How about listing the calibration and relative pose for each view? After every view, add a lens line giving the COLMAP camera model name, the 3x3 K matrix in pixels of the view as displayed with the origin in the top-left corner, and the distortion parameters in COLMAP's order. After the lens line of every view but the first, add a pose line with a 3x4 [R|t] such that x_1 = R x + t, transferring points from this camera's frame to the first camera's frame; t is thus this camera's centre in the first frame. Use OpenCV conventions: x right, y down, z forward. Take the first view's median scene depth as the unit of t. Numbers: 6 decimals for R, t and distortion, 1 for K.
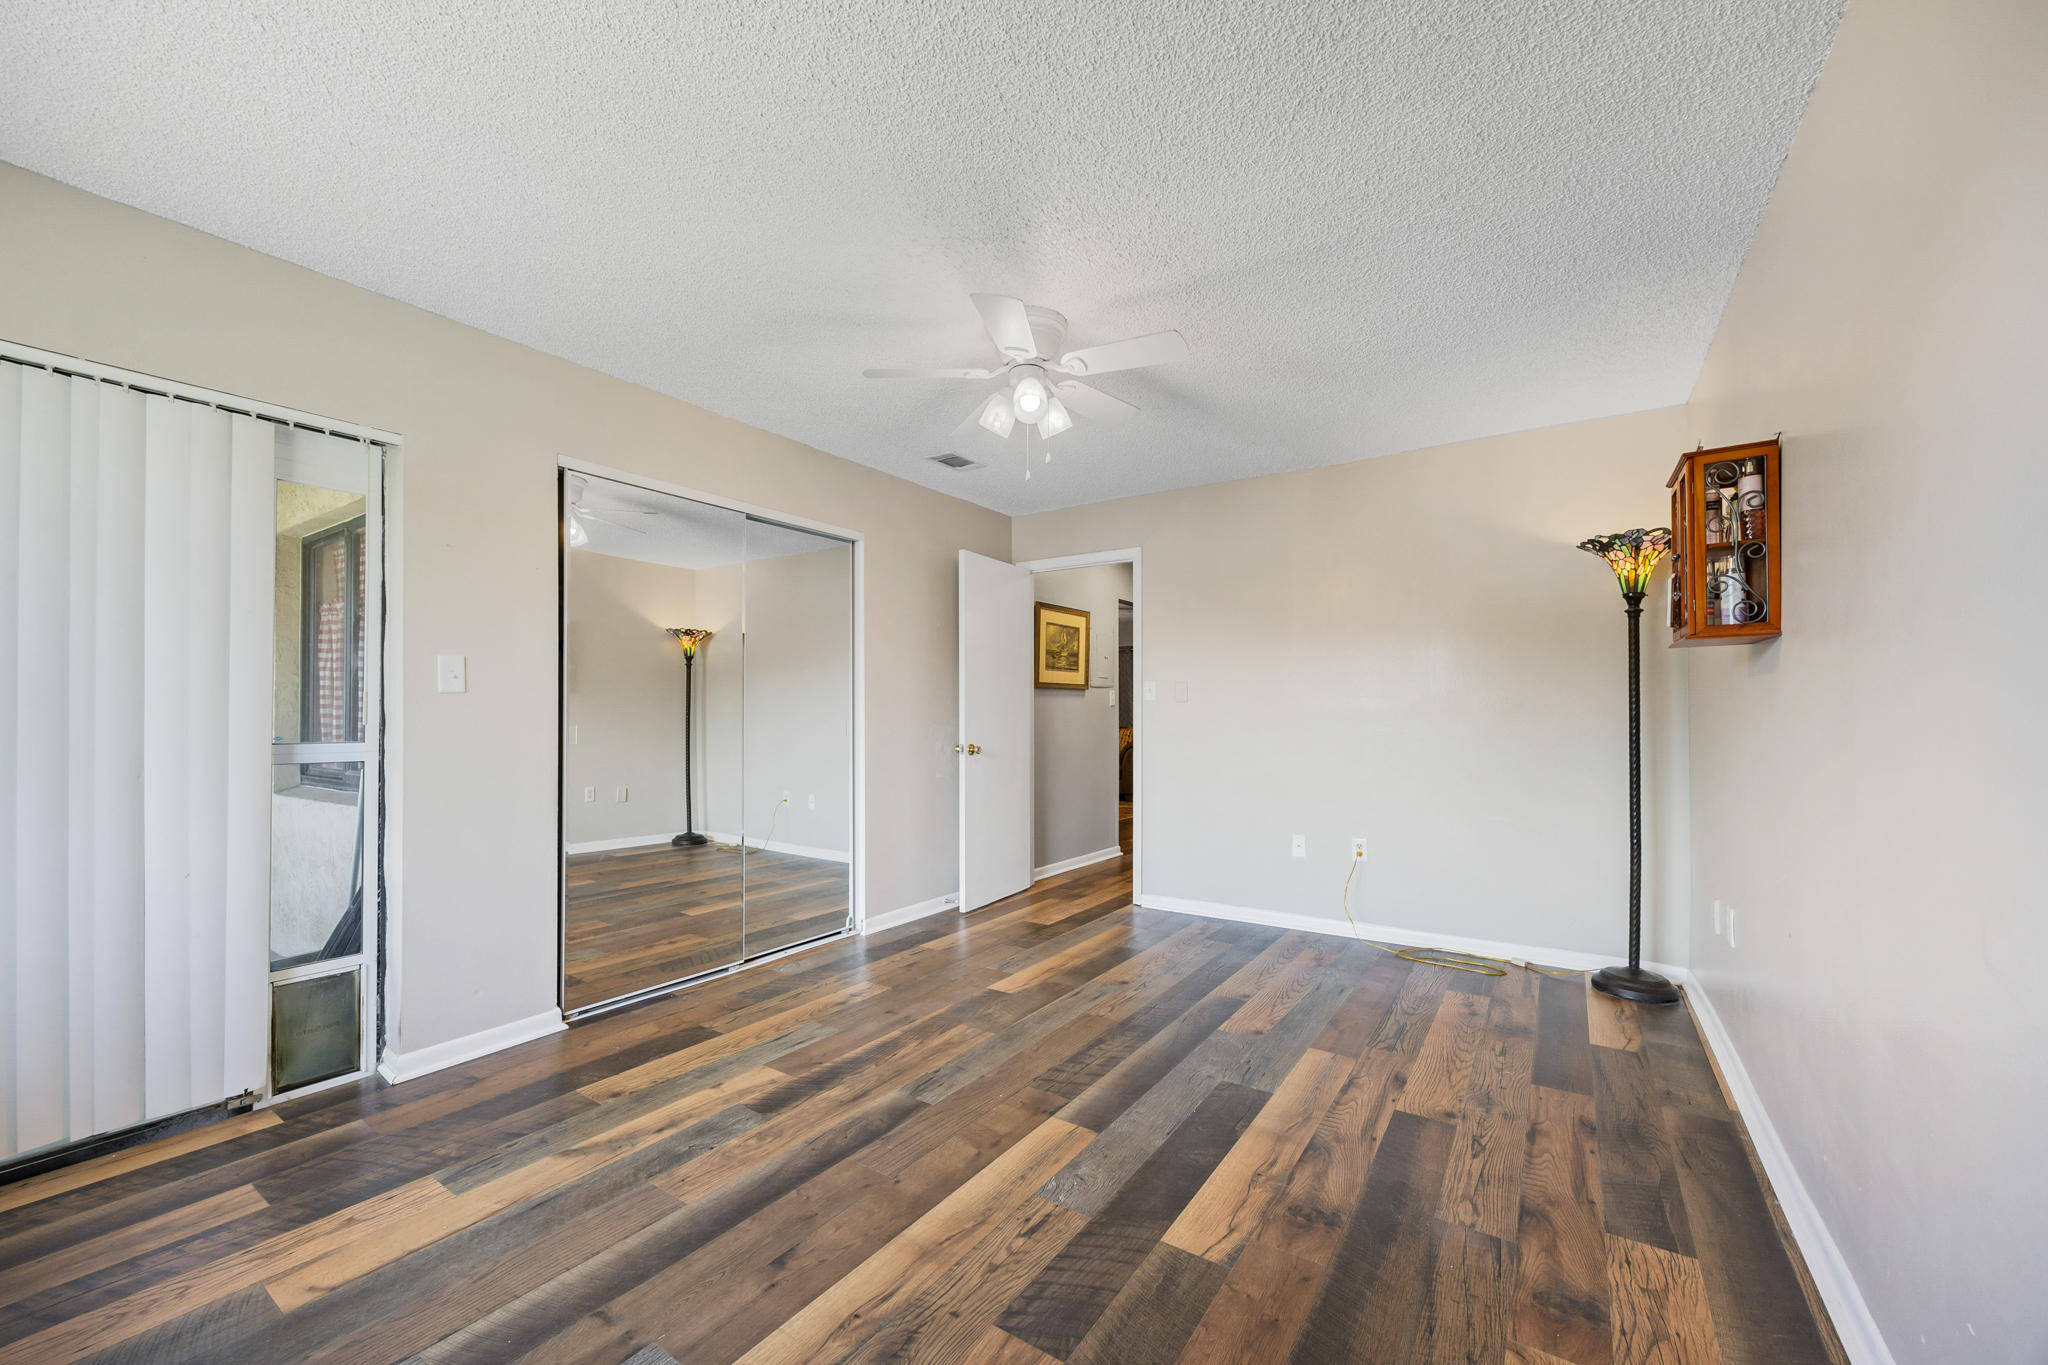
lens RADIAL K [[798.4, 0, 1023.5], [0, 798.4, 701.5], [0, 0, 1]] dist [0.001669, -0.000498]
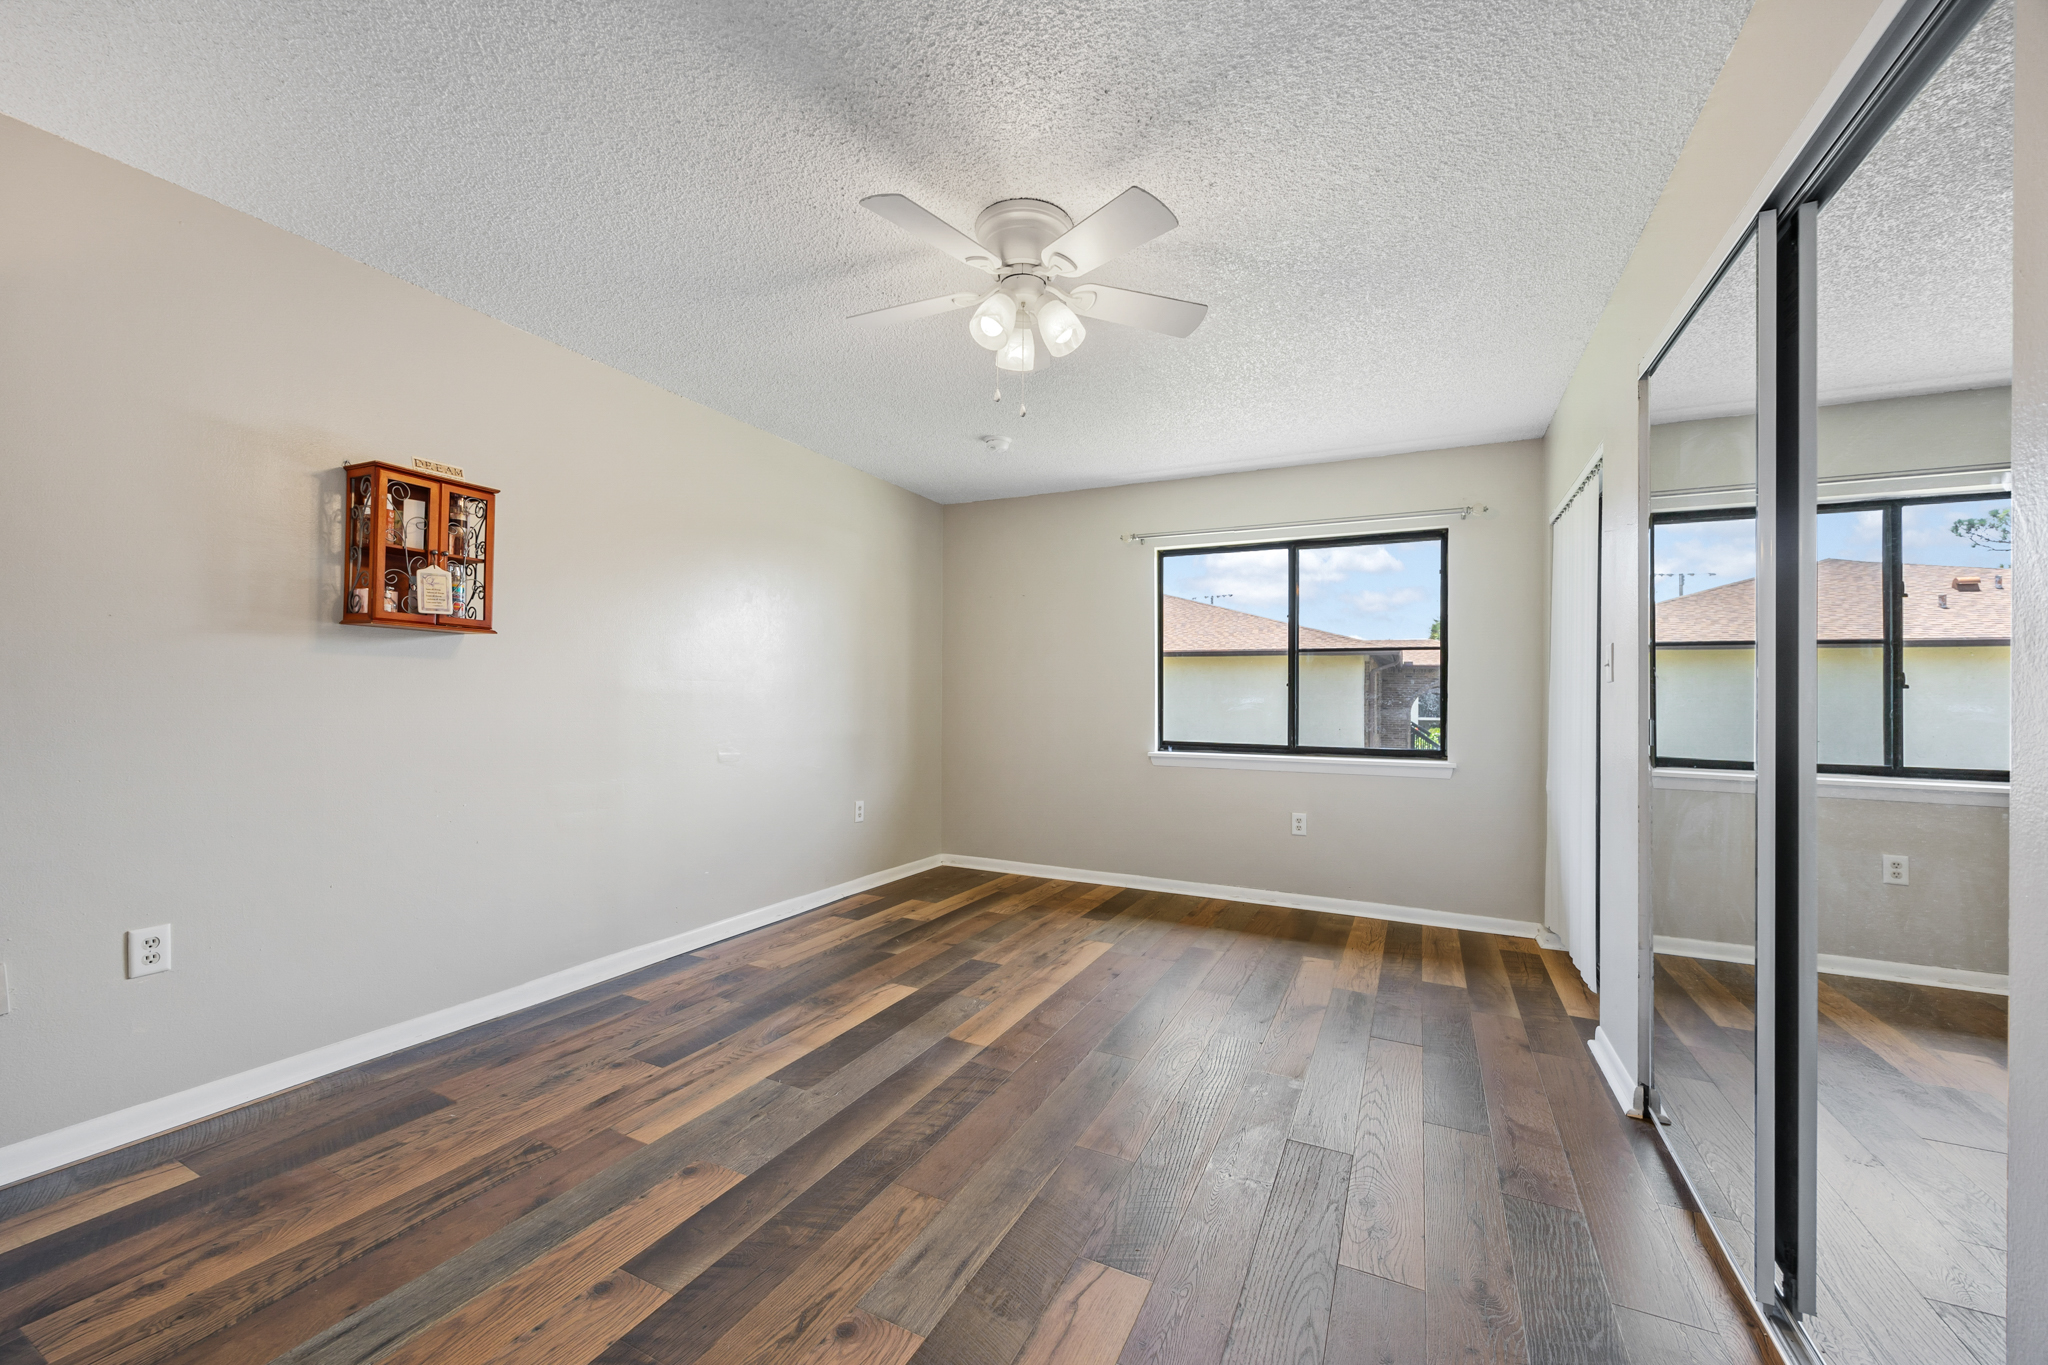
lens RADIAL K [[798.4, 0, 1024.8], [0, 798.4, 690.8], [0, 0, 1]] dist [0.001669, -0.000498]
pose [[-0.991165, -0.013748, -0.131918, 0.146166], [-0.010746, 0.999668, -0.023439, 0.034429], [0.132197, -0.021814, -0.990983, 2.266616]]
